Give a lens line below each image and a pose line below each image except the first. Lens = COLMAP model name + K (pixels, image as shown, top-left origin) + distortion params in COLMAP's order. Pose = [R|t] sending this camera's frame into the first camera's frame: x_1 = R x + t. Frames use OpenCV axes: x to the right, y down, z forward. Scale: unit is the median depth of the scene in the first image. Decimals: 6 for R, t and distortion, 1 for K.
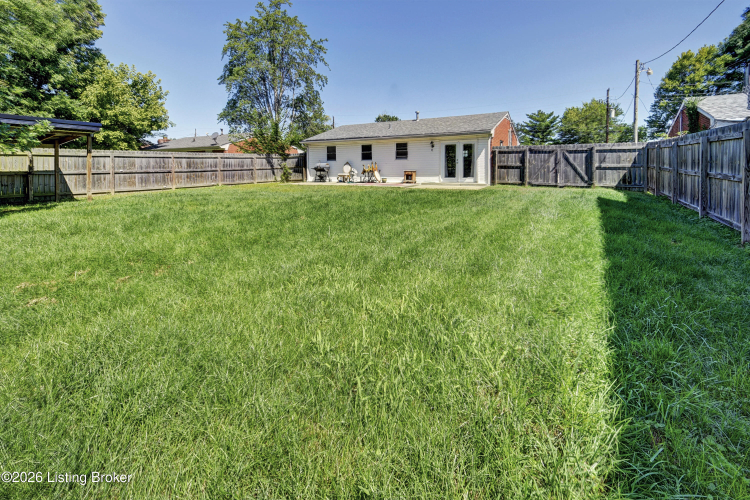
lens RADIAL K [[348.8, 0, 378.6], [0, 348.8, 175.1], [0, 0, 1]] dist [0.002775, -0.003672]
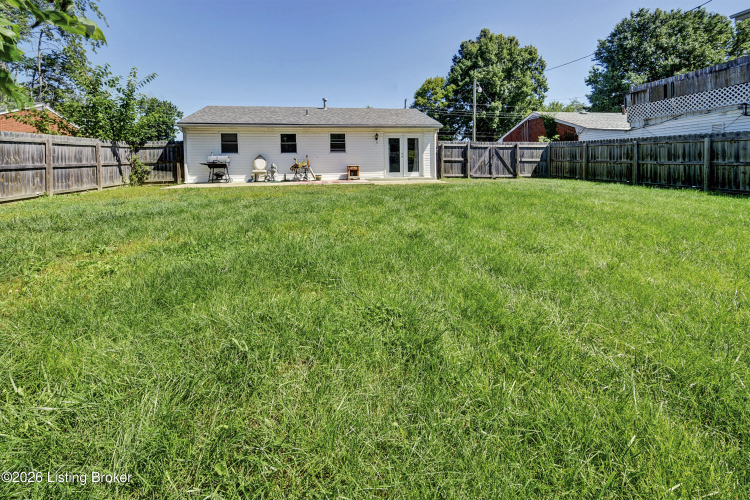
lens RADIAL K [[348.8, 0, 378.6], [0, 348.8, 175.1], [0, 0, 1]] dist [0.002775, -0.003672]
pose [[0.765178, -0.022294, 0.643432, -0.440030], [0.018901, 0.999747, 0.012163, 0.001542], [-0.643541, 0.002855, 0.765407, 0.297972]]
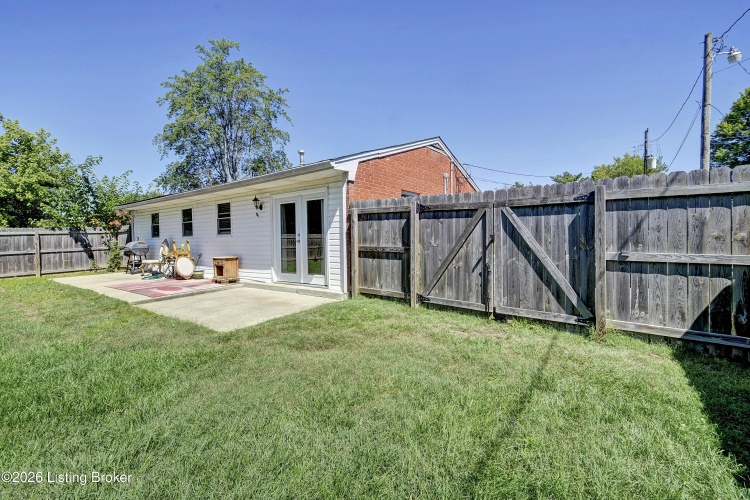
lens RADIAL K [[328.3, 0, 377.0], [0, 328.3, 245.3], [0, 0, 1]] dist [-0.002807, -0.000825]
pose [[0.994270, -0.011462, -0.106285, 0.370698], [0.012313, 0.999897, 0.007347, -0.032216], [0.106190, -0.008614, 0.994309, 0.569588]]
